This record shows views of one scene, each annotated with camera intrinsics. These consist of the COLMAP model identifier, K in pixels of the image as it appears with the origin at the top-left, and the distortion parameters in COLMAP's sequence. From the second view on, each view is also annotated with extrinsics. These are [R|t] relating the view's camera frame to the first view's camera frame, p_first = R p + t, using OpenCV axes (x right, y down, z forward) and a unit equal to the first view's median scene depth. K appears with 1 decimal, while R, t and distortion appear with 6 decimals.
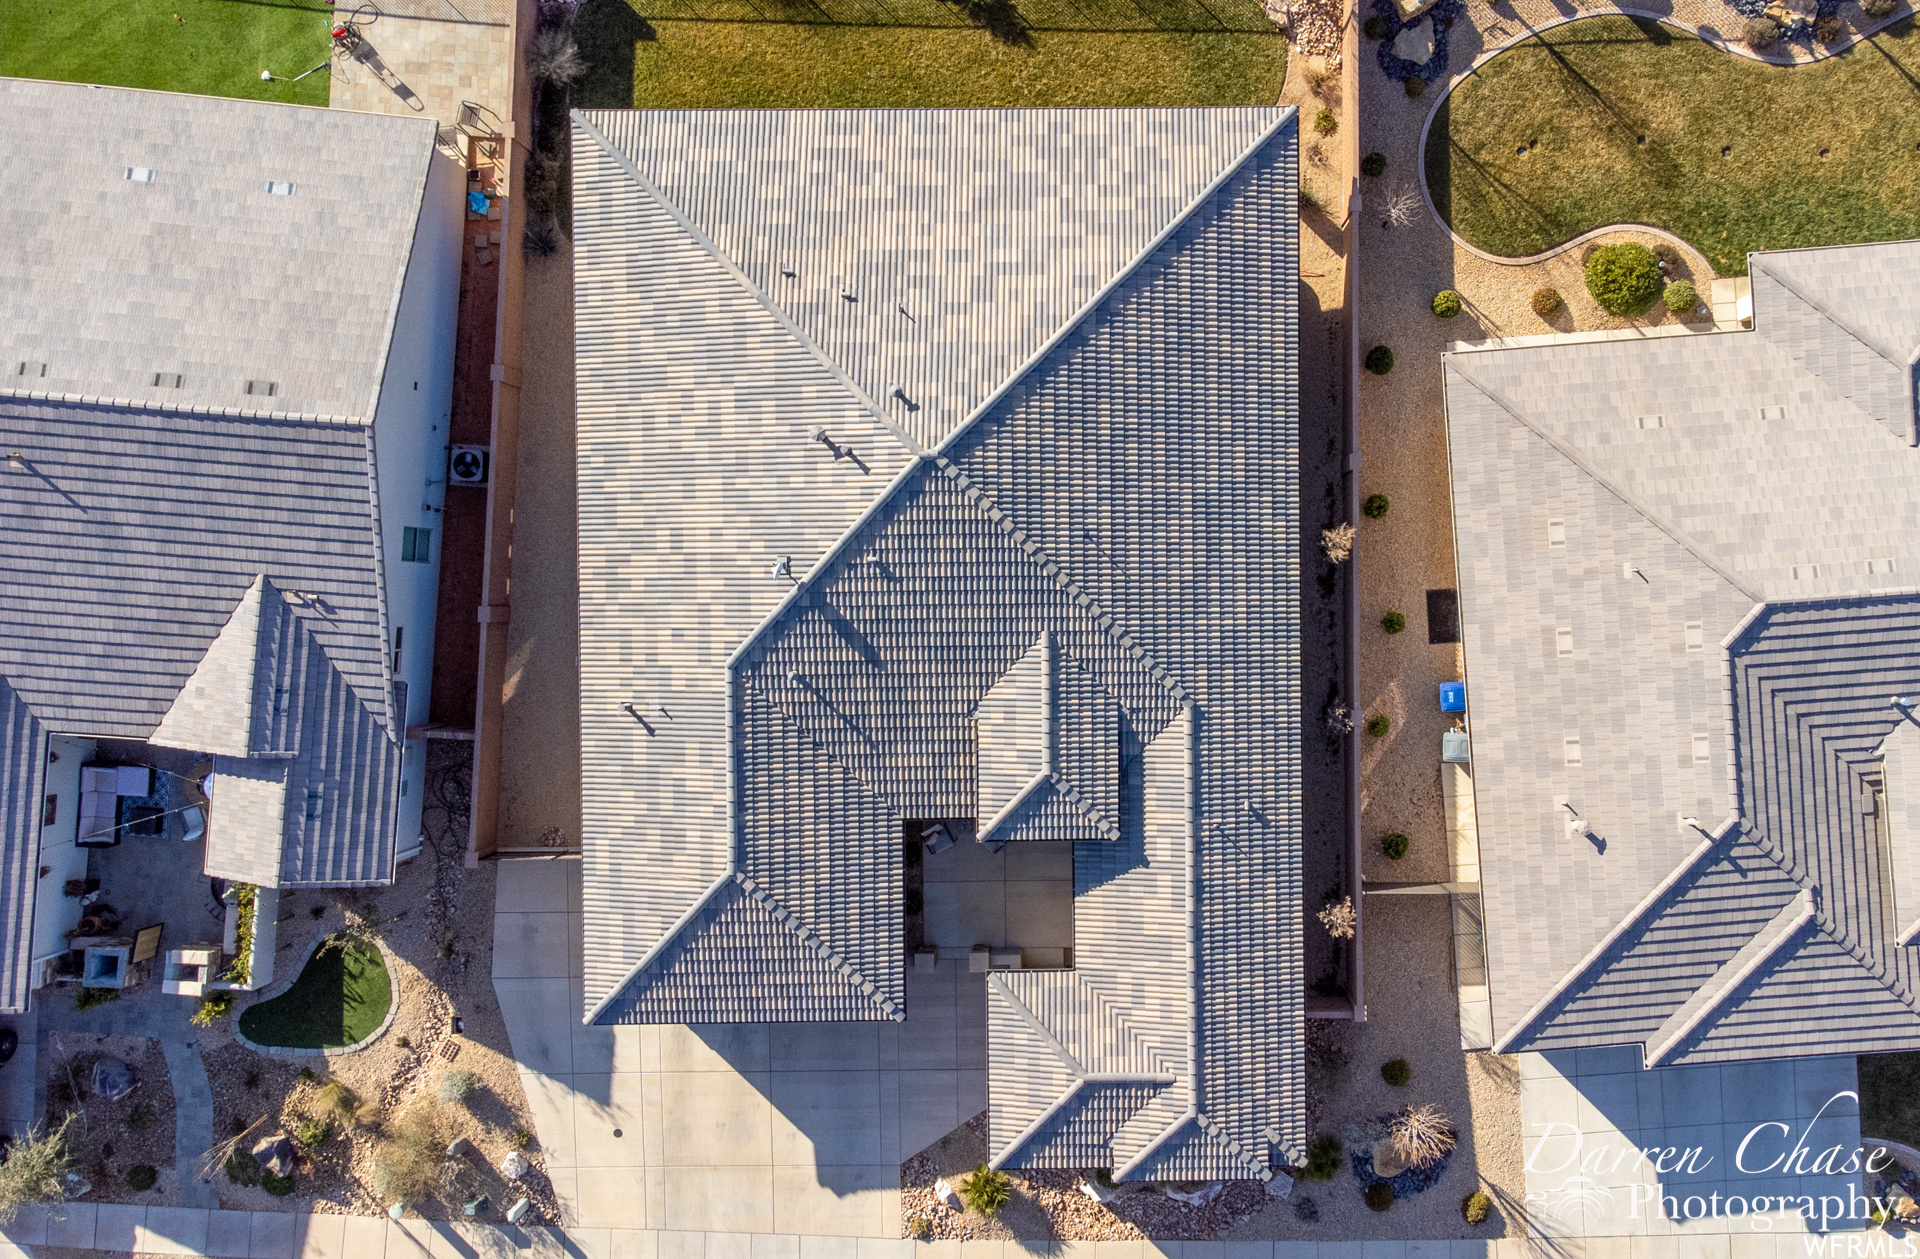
lens RADIAL K [[1687.0, 0, 1119.0], [0, 1687.0, 622.9], [0, 0, 1]] dist [0.021409, 0.005306]
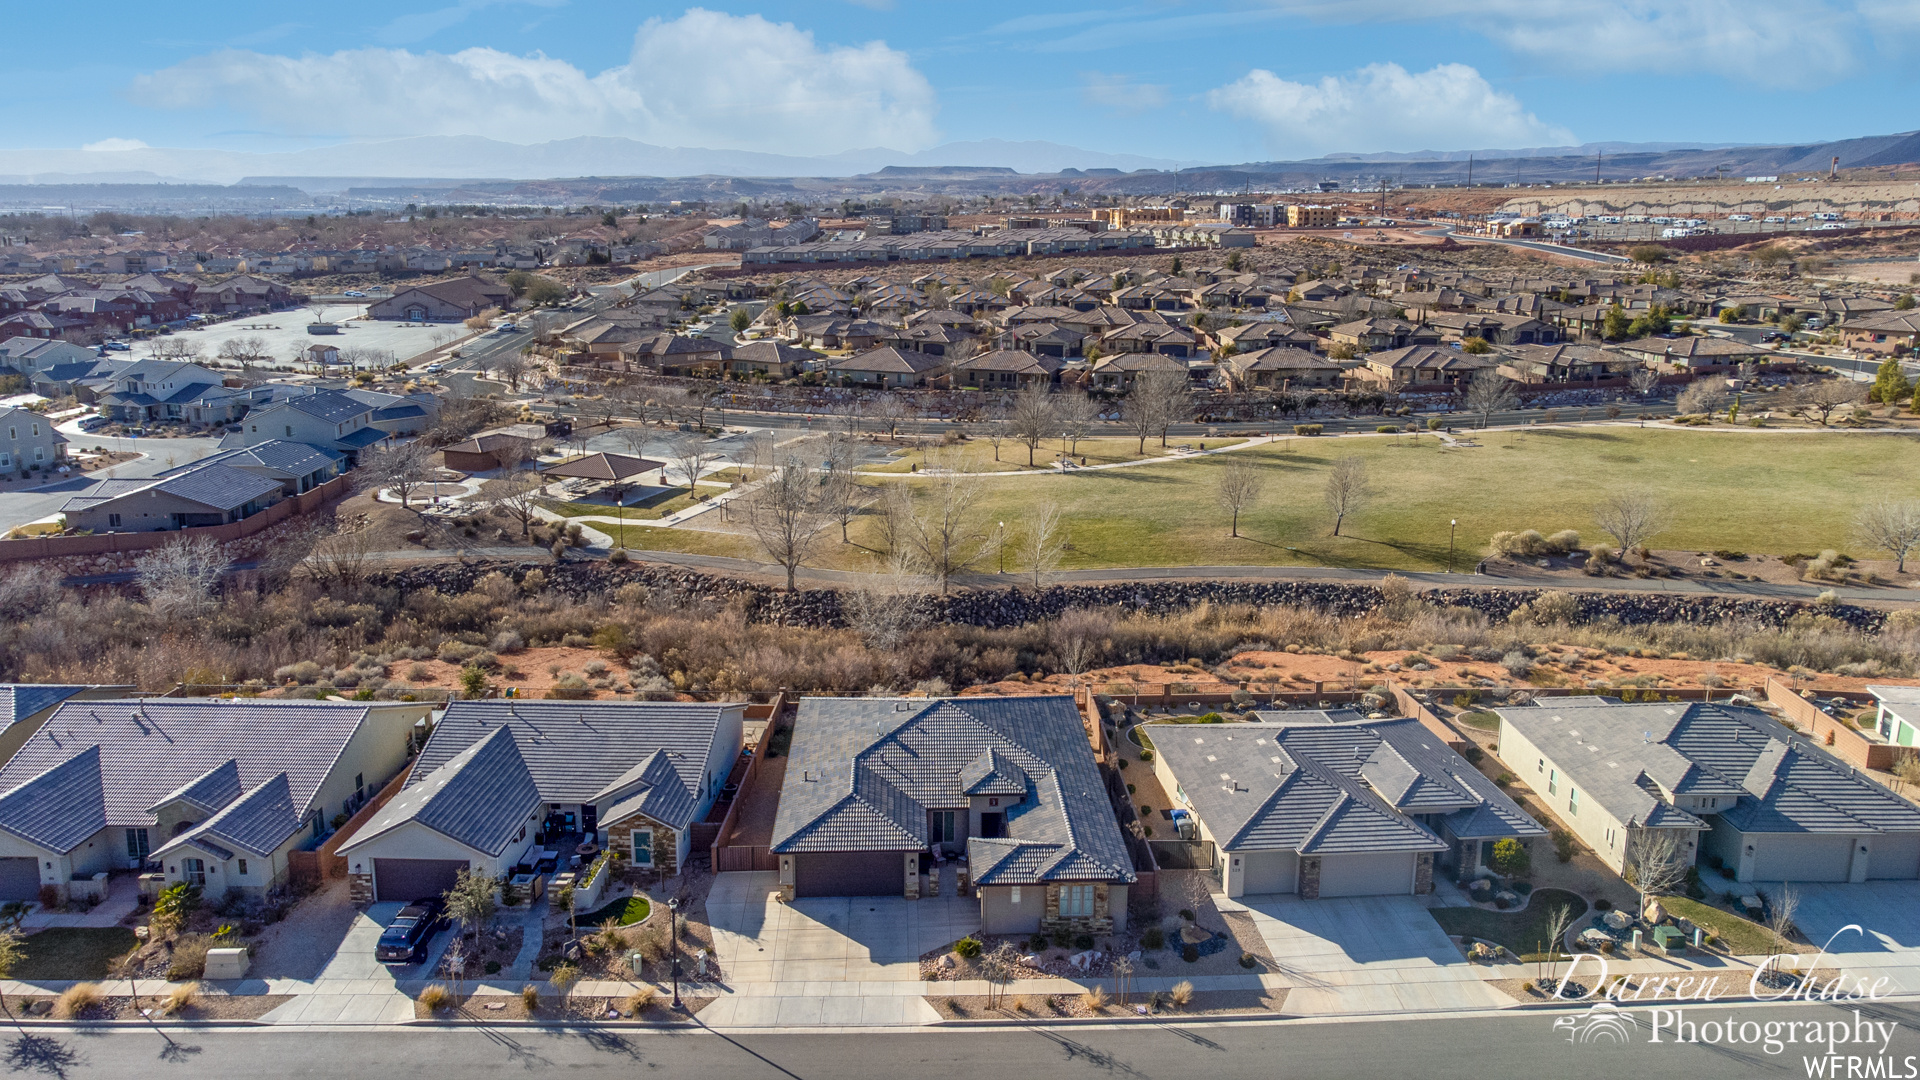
lens RADIAL K [[1446.1, 0, 960.3], [0, 1446.1, 533.2], [0, 0, 1]] dist [0.028794, 0.032843]
pose [[0.999487, -0.011152, 0.030009, -0.137020], [0.031702, 0.214220, -0.976271, 1.856513], [0.004459, 0.976722, 0.214464, 0.261945]]
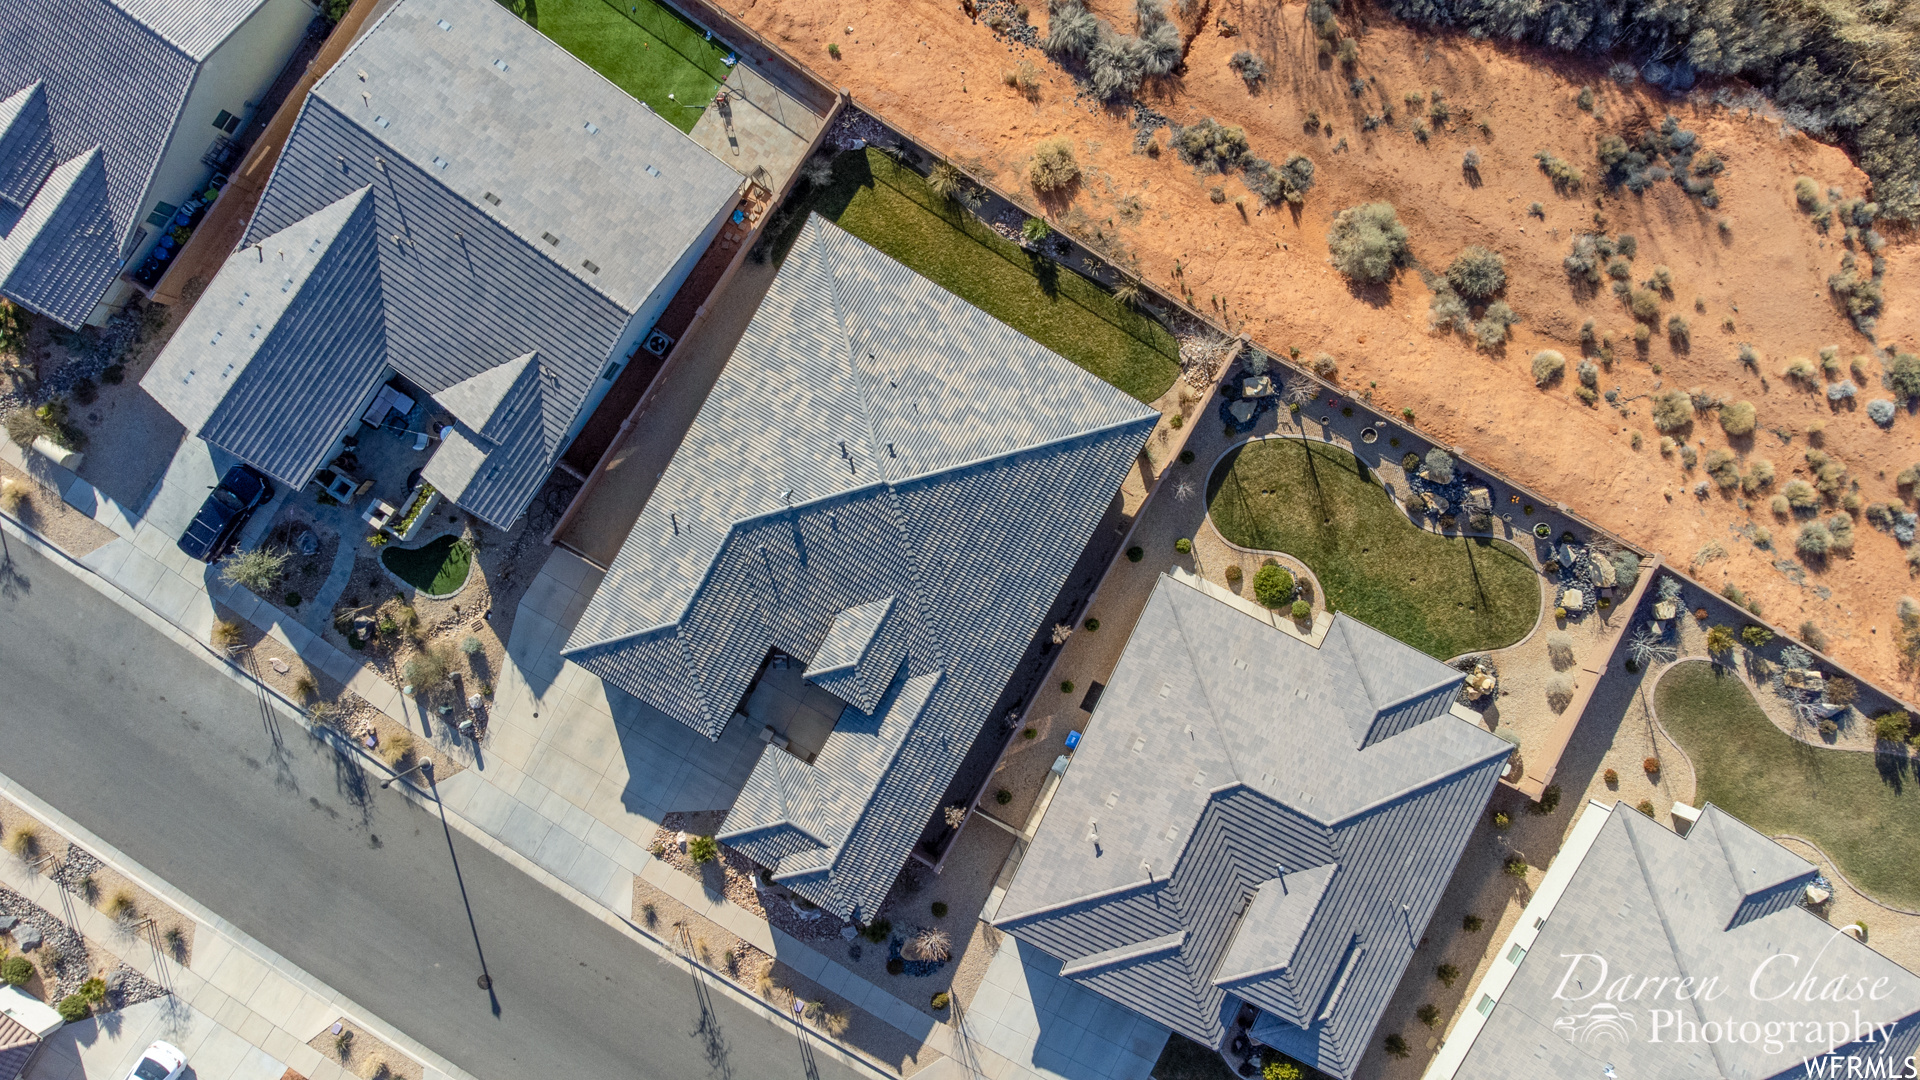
lens RADIAL K [[1446.1, 0, 960.3], [0, 1446.1, 533.2], [0, 0, 1]] dist [0.028794, 0.032843]
pose [[0.863109, 0.504994, 0.004890, -0.022886], [-0.504969, 0.863119, -0.005595, -0.078224], [-0.007046, 0.002360, 0.999972, -0.536765]]
